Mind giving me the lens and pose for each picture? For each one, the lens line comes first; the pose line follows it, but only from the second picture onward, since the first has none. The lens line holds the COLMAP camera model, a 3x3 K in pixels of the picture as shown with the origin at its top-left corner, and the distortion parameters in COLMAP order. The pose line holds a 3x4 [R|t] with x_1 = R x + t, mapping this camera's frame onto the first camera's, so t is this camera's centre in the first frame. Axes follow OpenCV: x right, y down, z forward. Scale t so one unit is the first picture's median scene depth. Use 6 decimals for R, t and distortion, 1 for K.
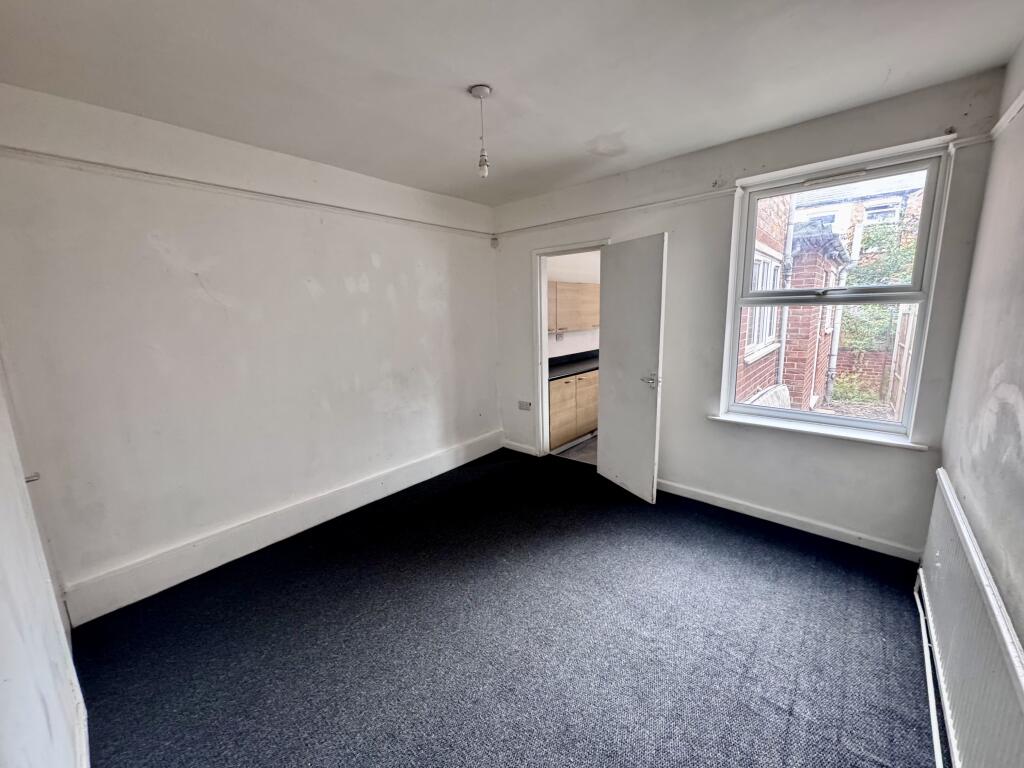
lens RADIAL K [[406.1, 0, 508.4], [0, 406.1, 384.0], [0, 0, 1]] dist [-0.004329, -0.000458]
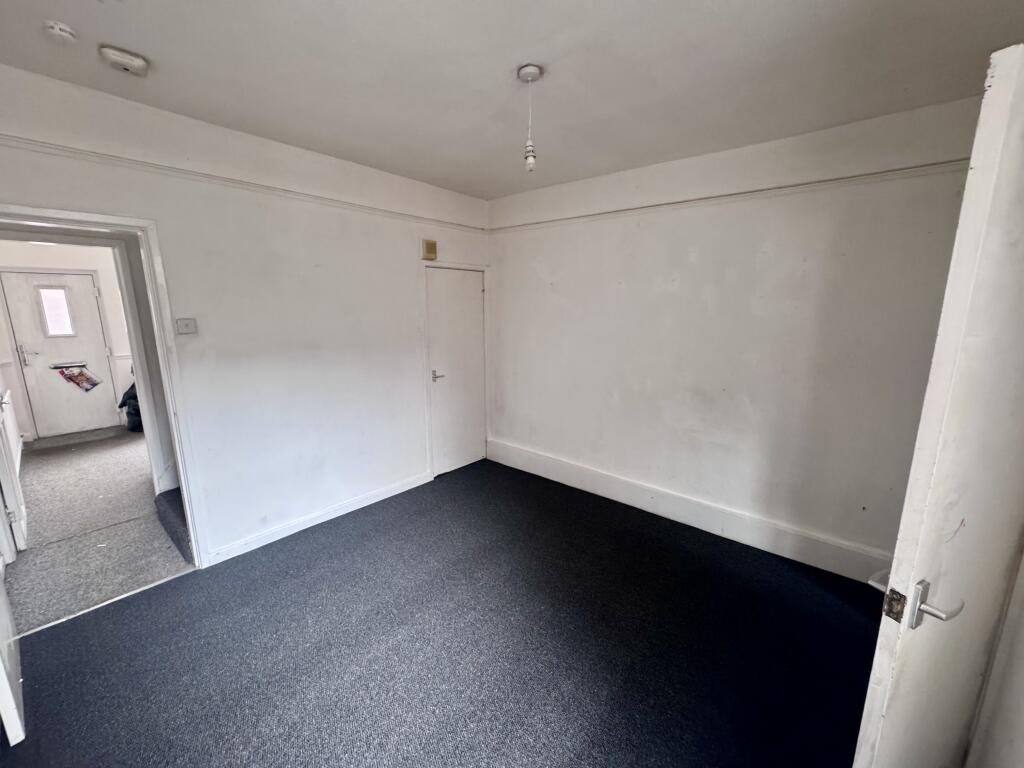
lens RADIAL K [[406.1, 0, 512.7], [0, 406.1, 385.6], [0, 0, 1]] dist [-0.004329, -0.000458]
pose [[-0.000801, 0.216083, -0.976375, 0.580295], [-0.184733, 0.959538, 0.212509, -0.150225], [0.982788, 0.180539, 0.039150, 0.646583]]
